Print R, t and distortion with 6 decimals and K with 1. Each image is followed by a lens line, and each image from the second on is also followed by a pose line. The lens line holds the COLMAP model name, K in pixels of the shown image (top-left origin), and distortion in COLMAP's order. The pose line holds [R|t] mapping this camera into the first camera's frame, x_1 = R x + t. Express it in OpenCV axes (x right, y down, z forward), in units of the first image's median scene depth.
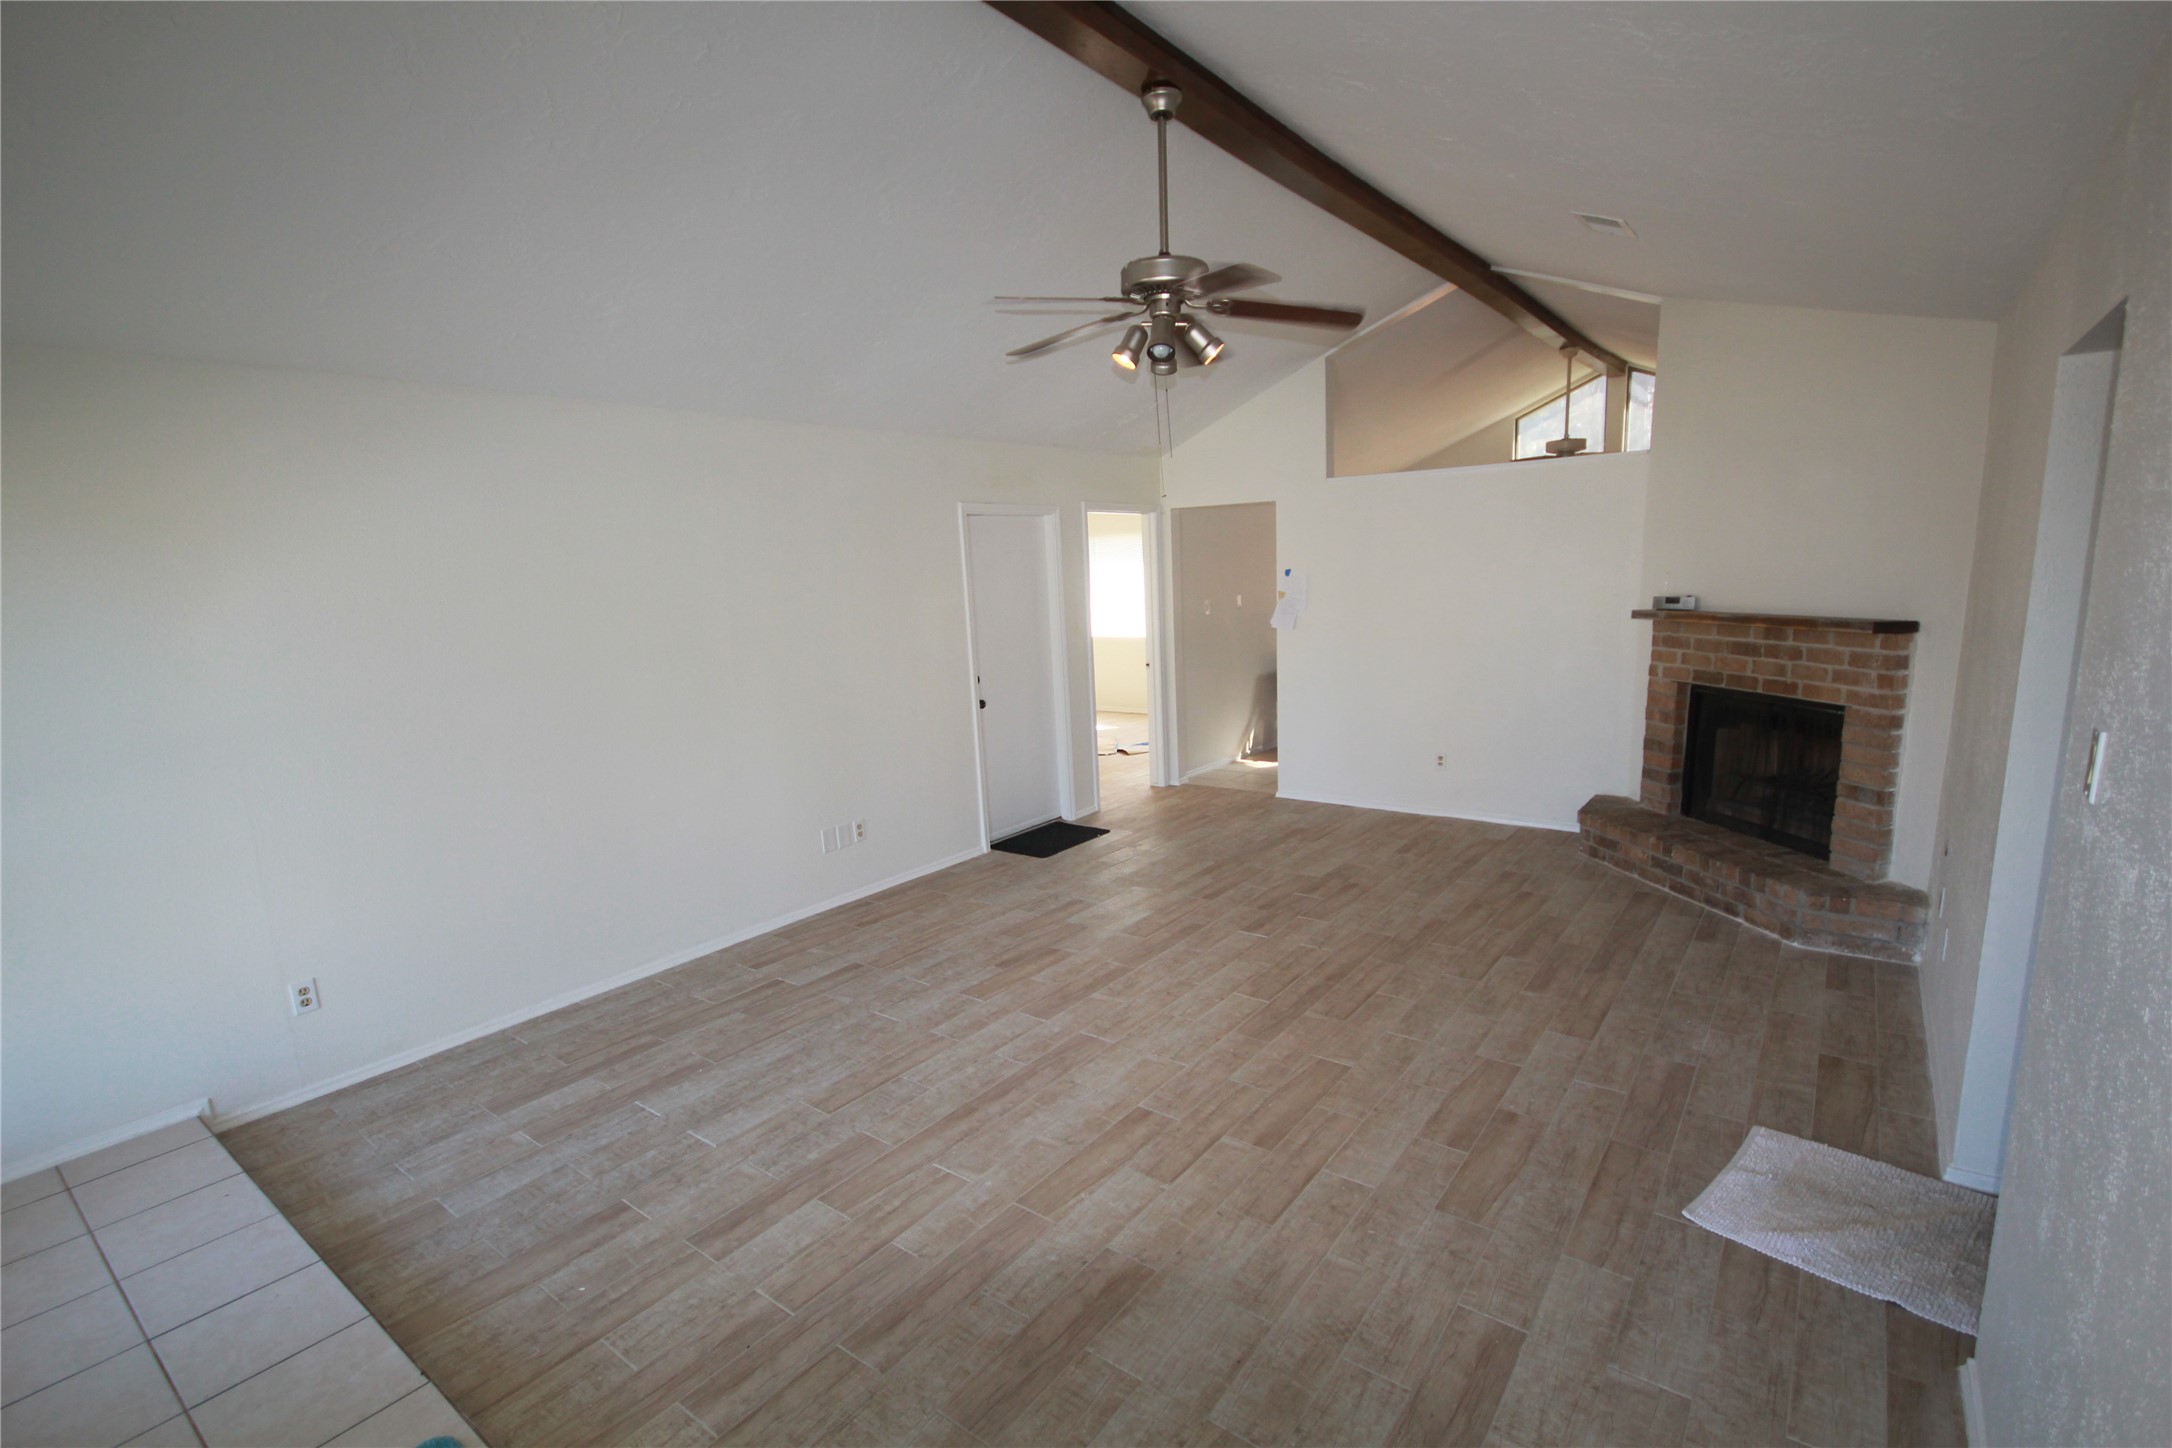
lens RADIAL K [[1005.8, 0, 1094.7], [0, 1005.8, 746.6], [0, 0, 1]] dist [0.001408, 0.000418]
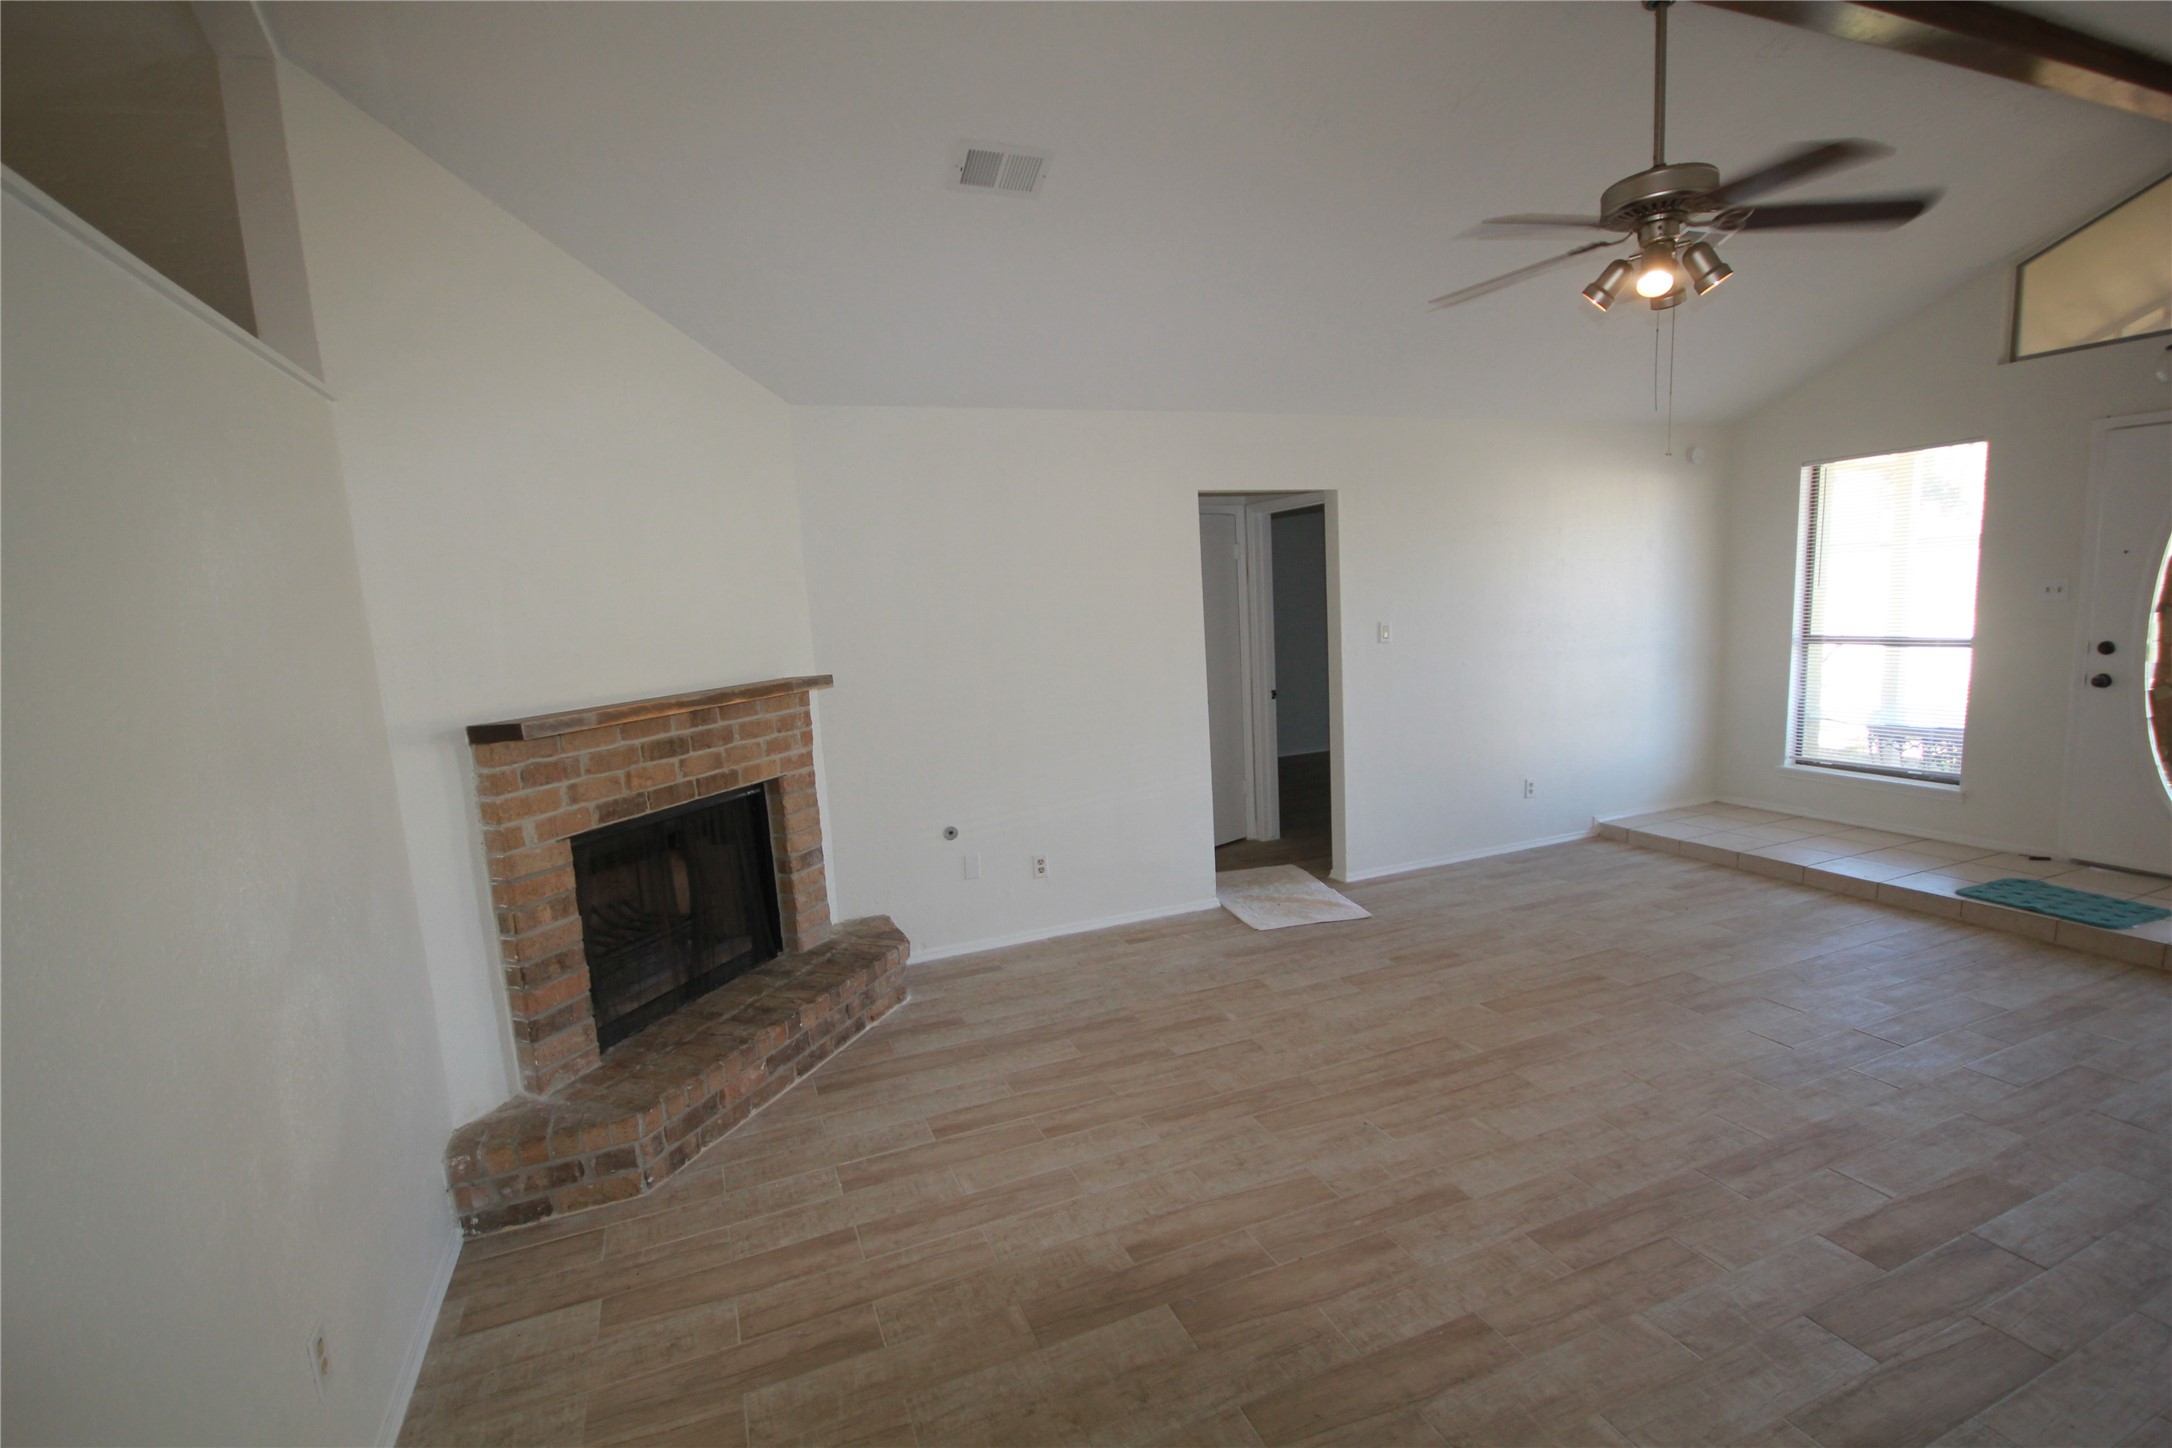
lens RADIAL K [[1005.8, 0, 1094.7], [0, 1005.8, 746.6], [0, 0, 1]] dist [0.001408, 0.000418]
pose [[-0.860107, 0.009399, 0.510027, 0.036482], [0.174304, 0.945066, 0.276529, -0.253832], [-0.479410, 0.326744, -0.814496, 1.512889]]
